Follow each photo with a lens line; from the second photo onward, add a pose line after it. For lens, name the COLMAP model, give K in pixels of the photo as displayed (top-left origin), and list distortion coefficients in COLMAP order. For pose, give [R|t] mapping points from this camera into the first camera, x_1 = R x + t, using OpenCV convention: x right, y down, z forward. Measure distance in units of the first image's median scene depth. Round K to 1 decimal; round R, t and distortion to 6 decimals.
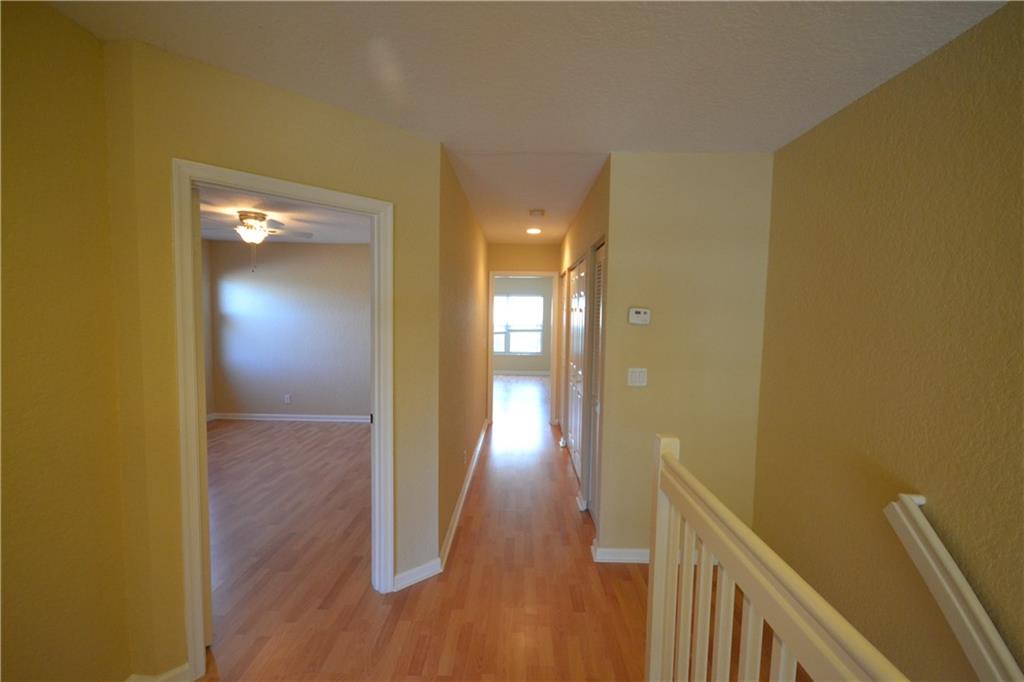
lens RADIAL K [[449.0, 0, 509.4], [0, 449.0, 346.0], [0, 0, 1]] dist [0.000657, -0.011070]
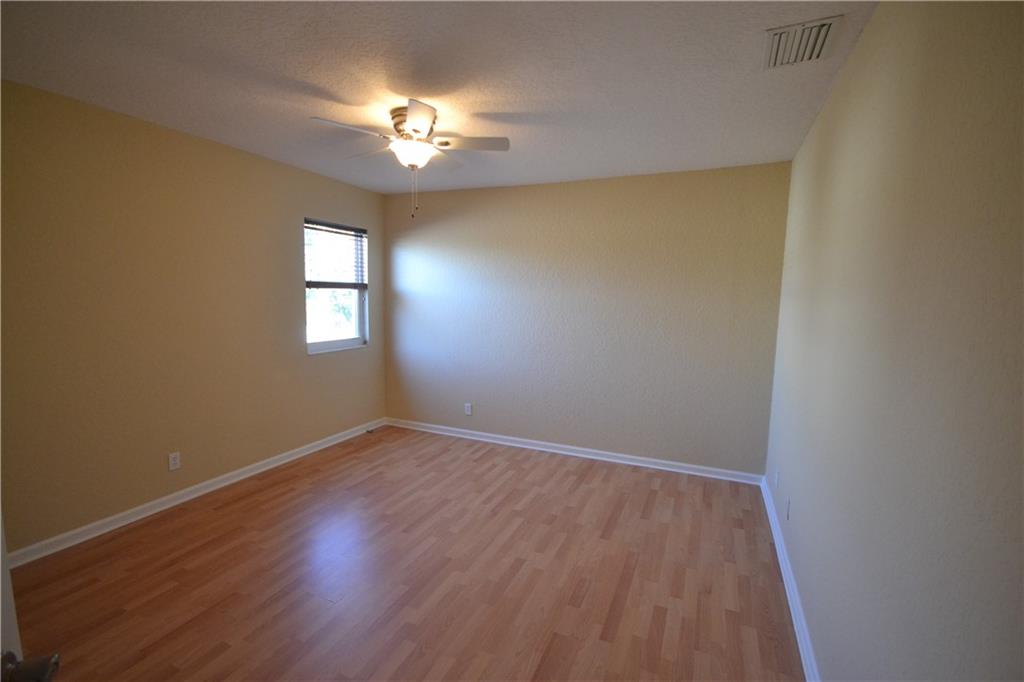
lens RADIAL K [[449.0, 0, 509.4], [0, 449.0, 346.0], [0, 0, 1]] dist [0.000657, -0.011070]
pose [[0.921223, 0.048580, -0.385989, -0.190923], [-0.032589, 0.998322, 0.047869, -0.024287], [0.387667, -0.031519, 0.921261, 0.434218]]
